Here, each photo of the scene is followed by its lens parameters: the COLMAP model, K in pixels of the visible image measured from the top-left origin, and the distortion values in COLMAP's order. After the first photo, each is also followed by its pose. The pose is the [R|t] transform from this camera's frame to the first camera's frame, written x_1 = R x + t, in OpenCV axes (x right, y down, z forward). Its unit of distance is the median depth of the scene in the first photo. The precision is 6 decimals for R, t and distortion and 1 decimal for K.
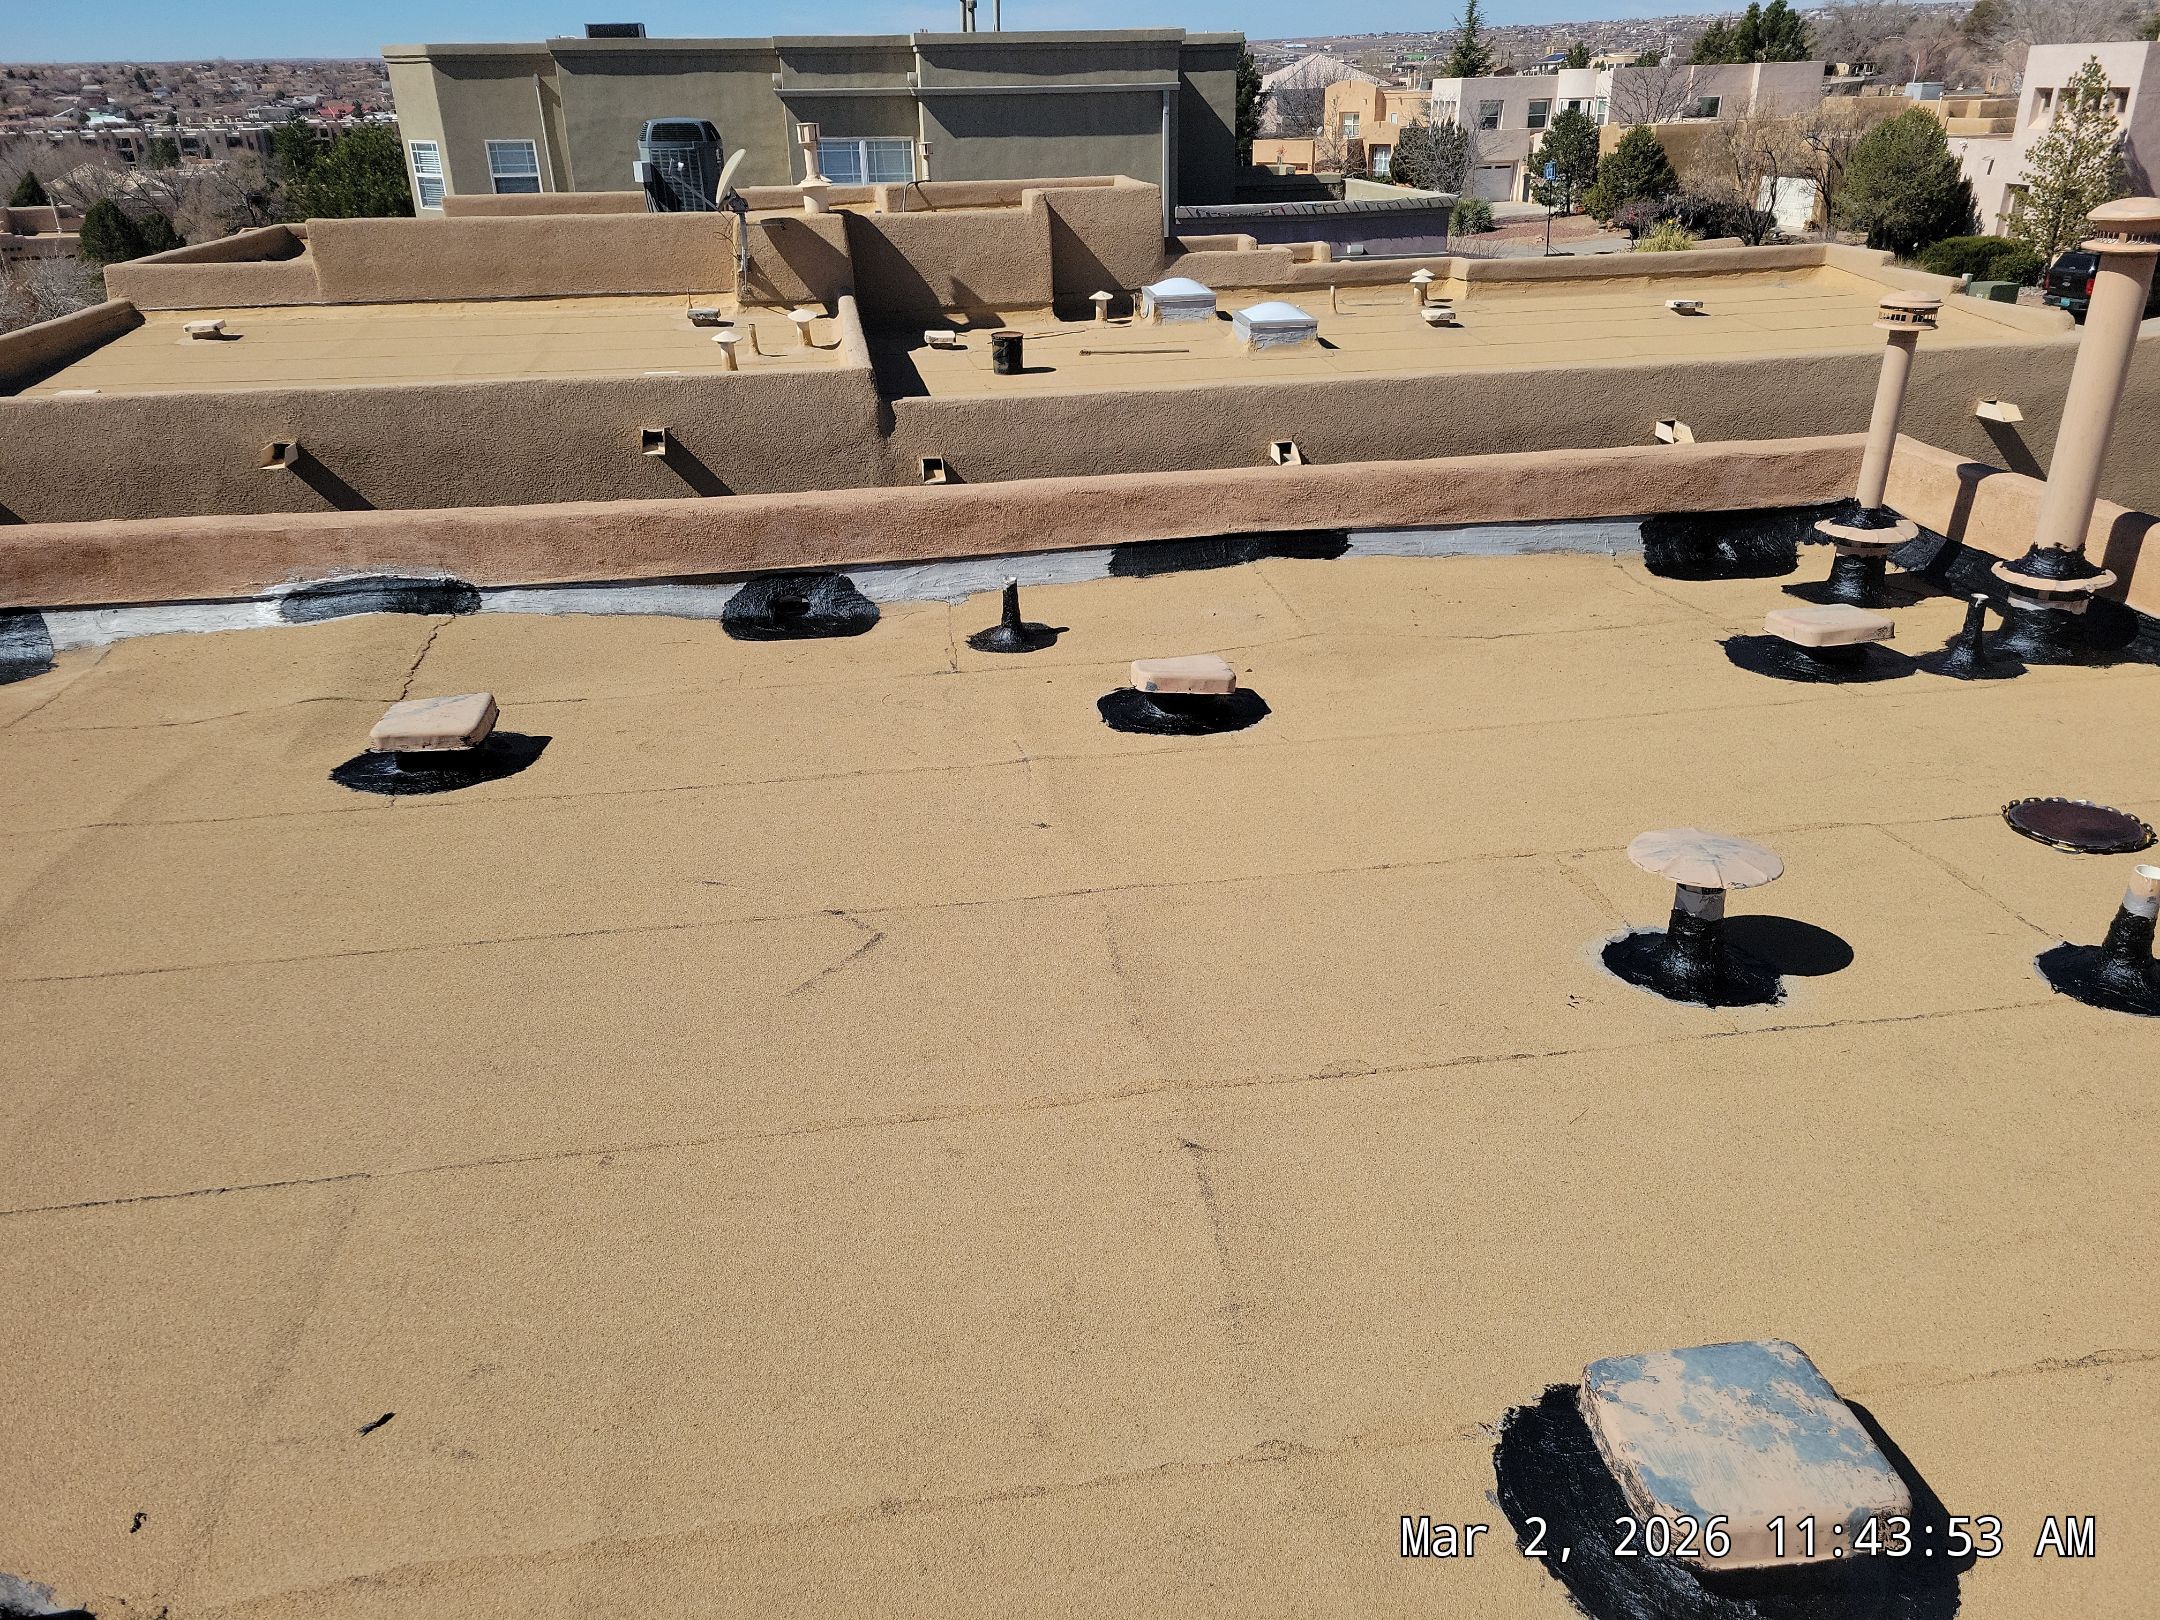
lens RADIAL K [[1627.4, 0, 1085.5], [0, 1627.4, 810.1], [0, 0, 1]] dist [0.069865, -0.053504]
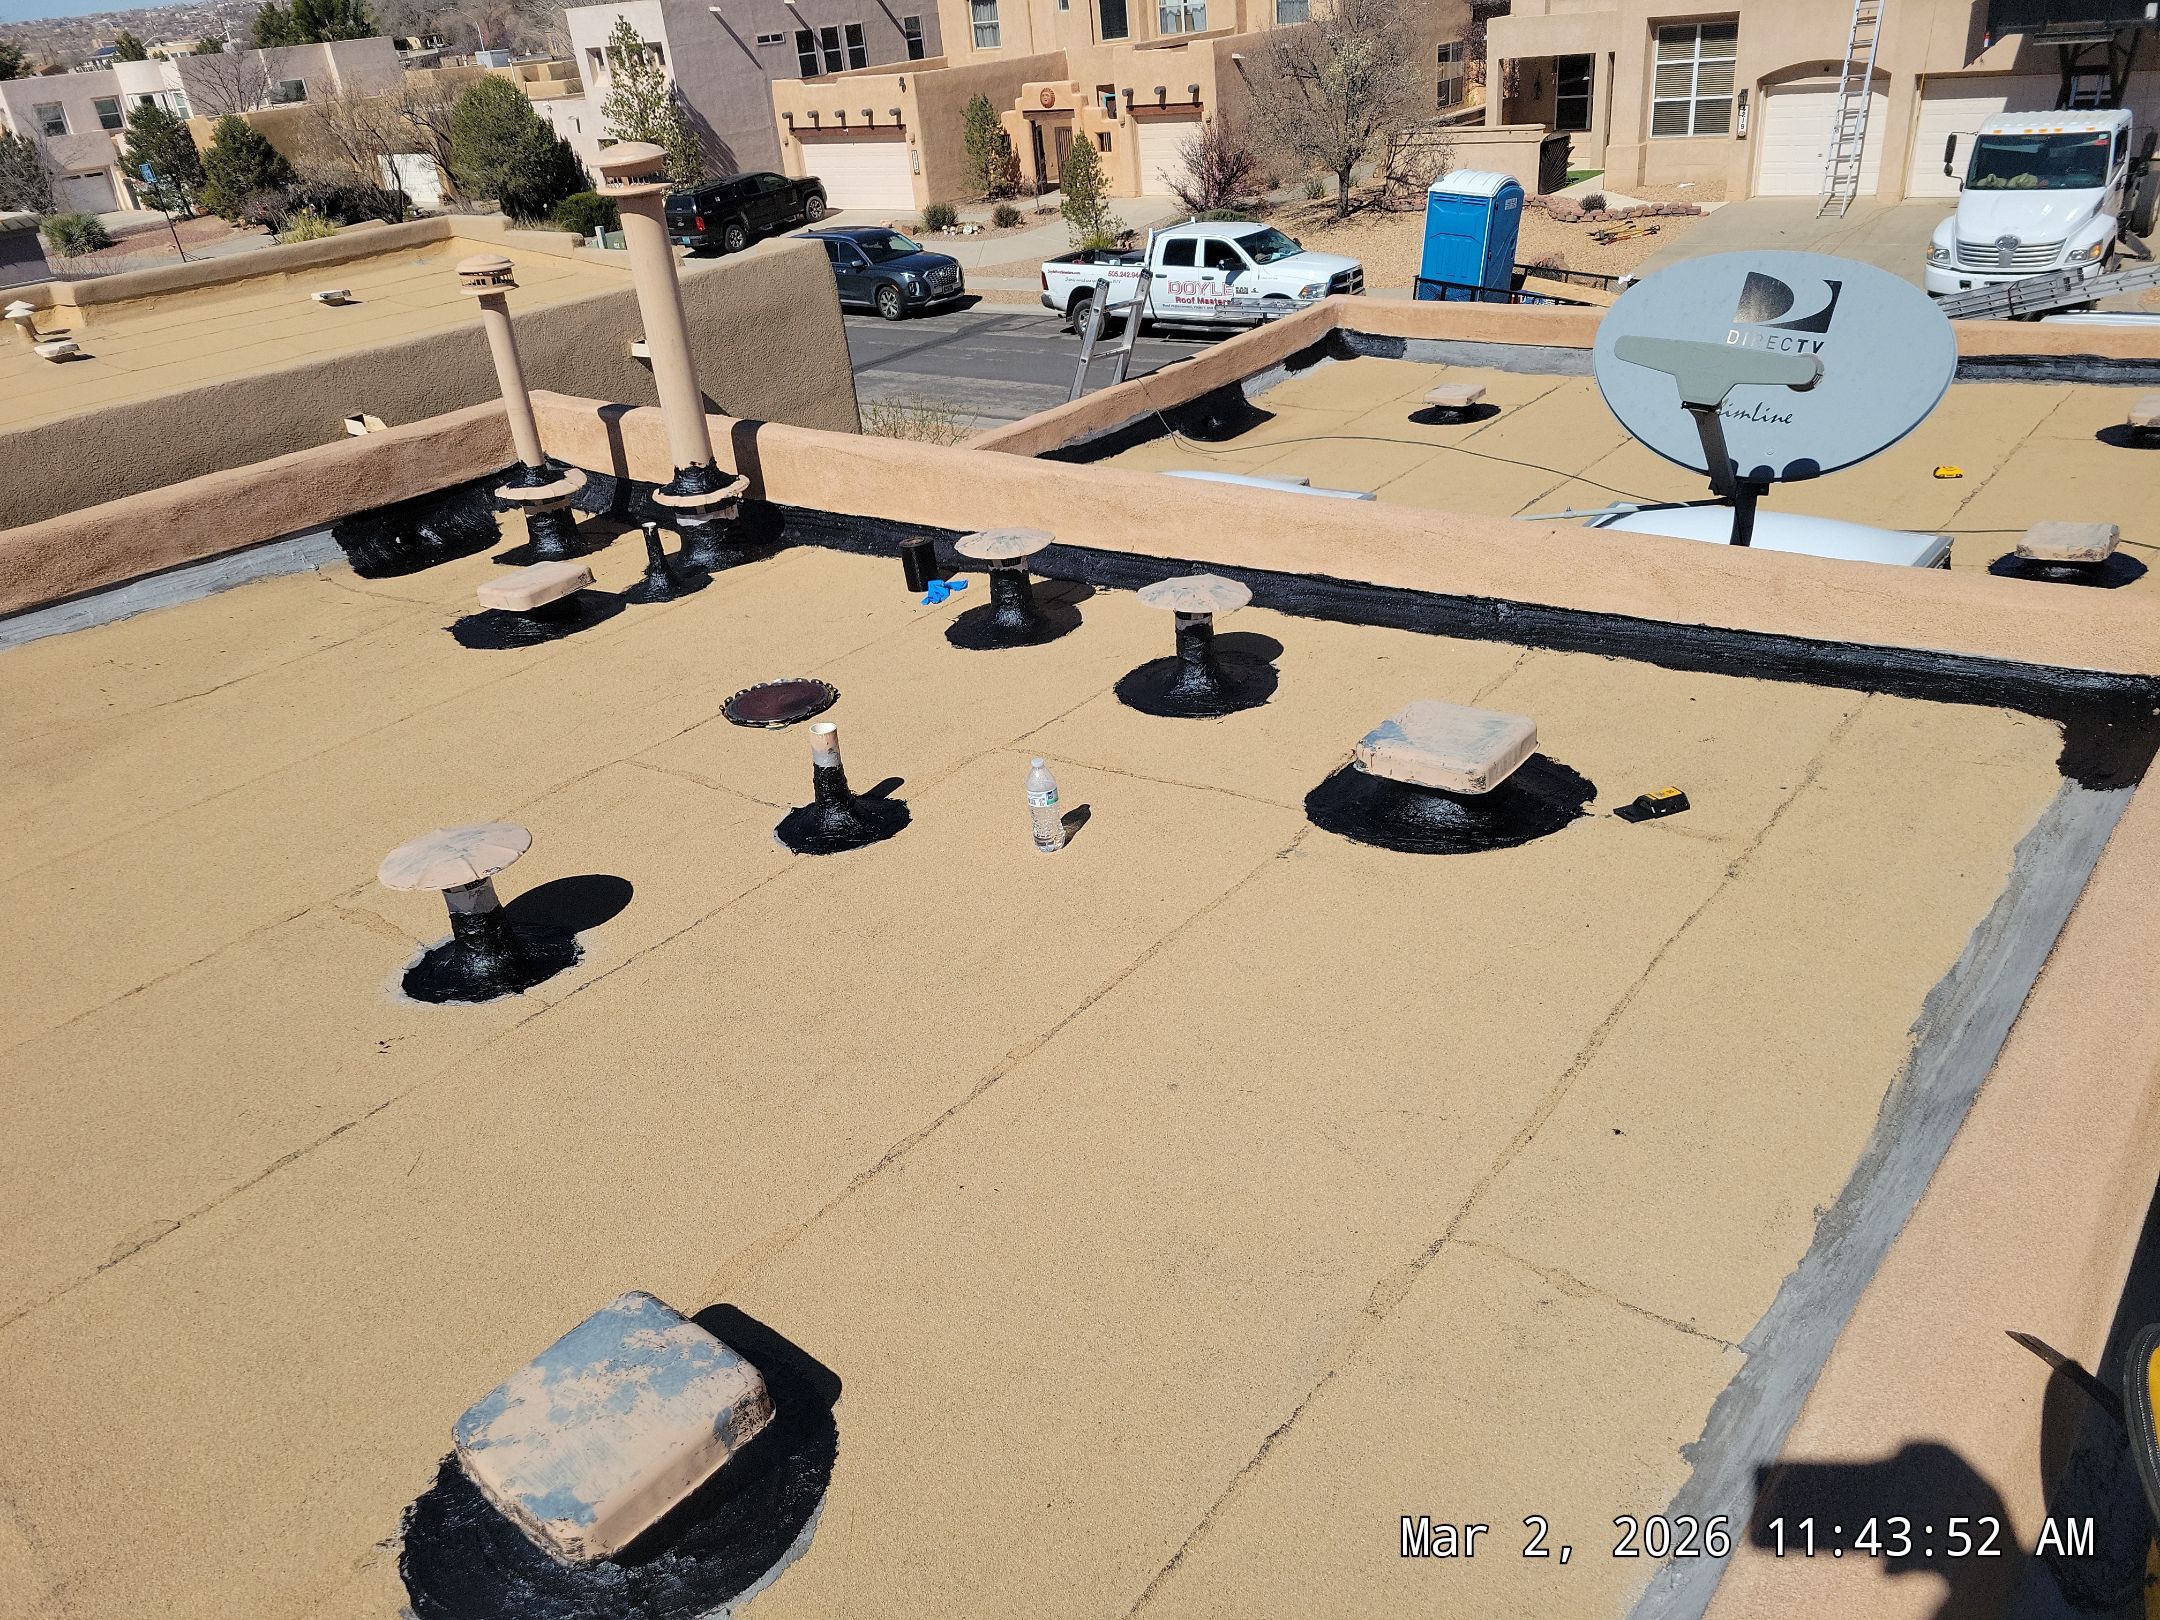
lens RADIAL K [[1627.4, 0, 1056.5], [0, 1627.4, 822.2], [0, 0, 1]] dist [0.069865, -0.053504]
pose [[0.742127, -0.352506, 0.570077, 0.019240], [0.342845, 0.930486, 0.129048, 0.001510], [-0.575939, 0.099678, 0.811393, -0.000329]]
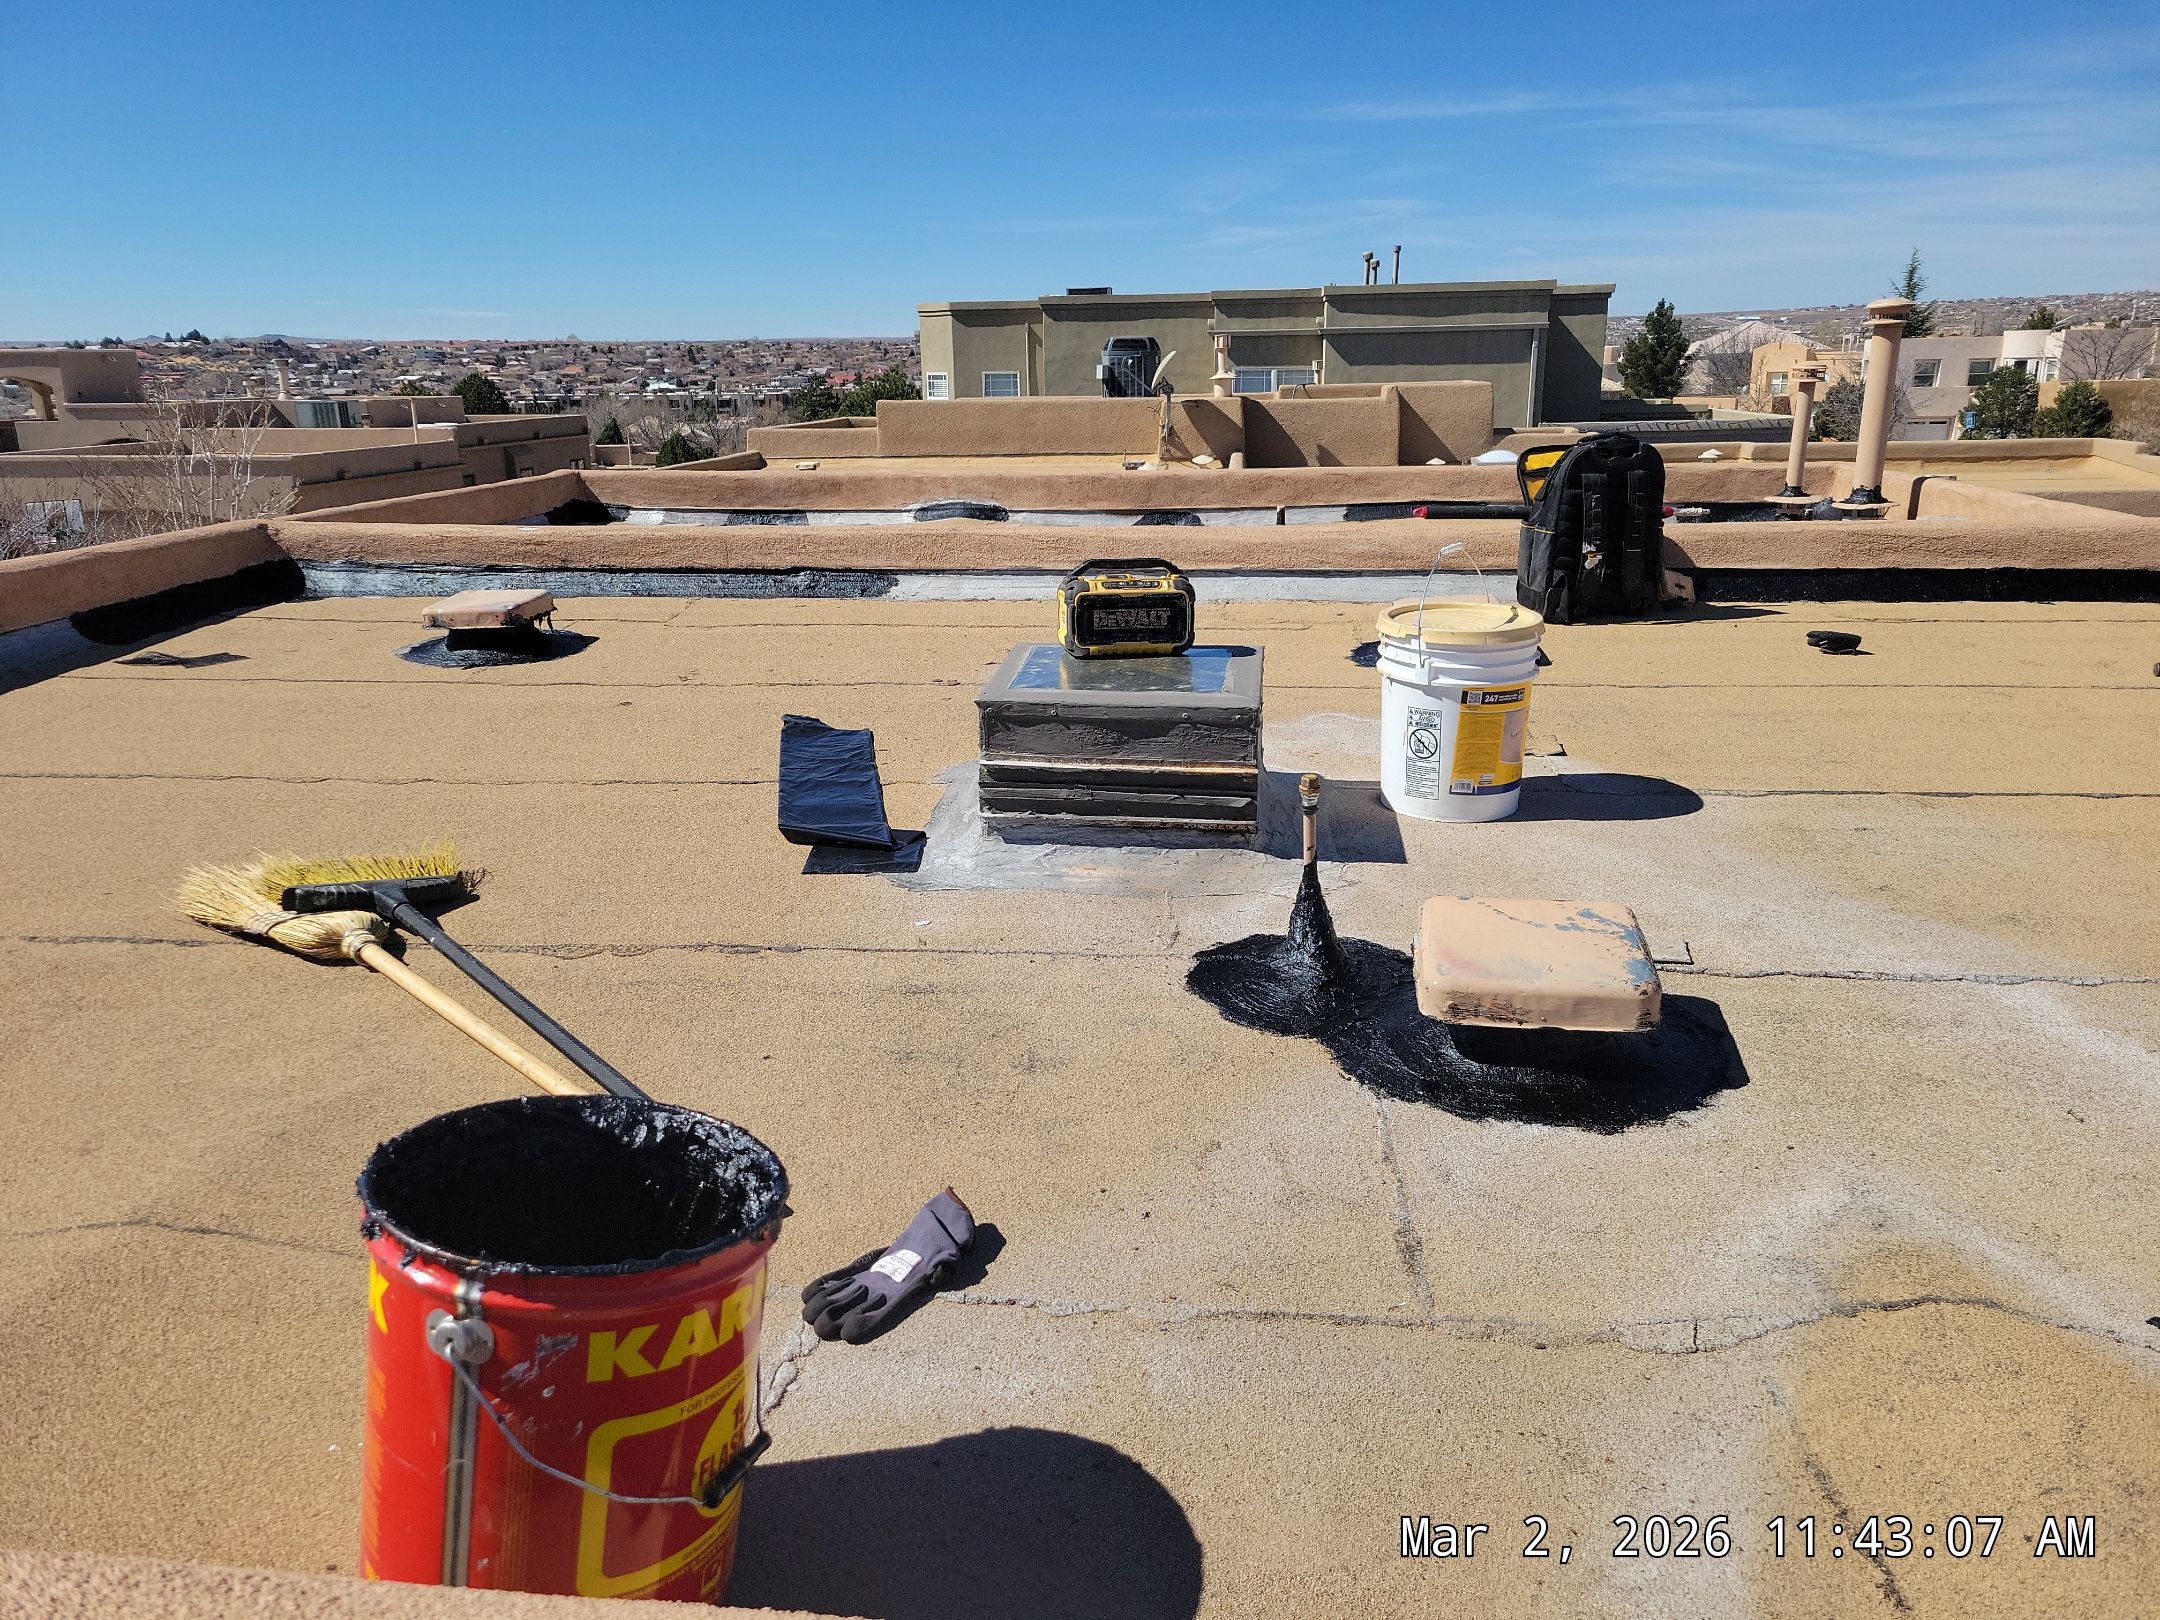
lens RADIAL K [[1627.4, 0, 1058.3], [0, 1627.4, 807.5], [0, 0, 1]] dist [0.069865, -0.053504]
pose [[0.964944, 0.072704, -0.252185, 0.071180], [-0.108697, 0.985291, -0.131855, 0.164845], [0.238889, 0.154645, 0.958654, -0.279437]]
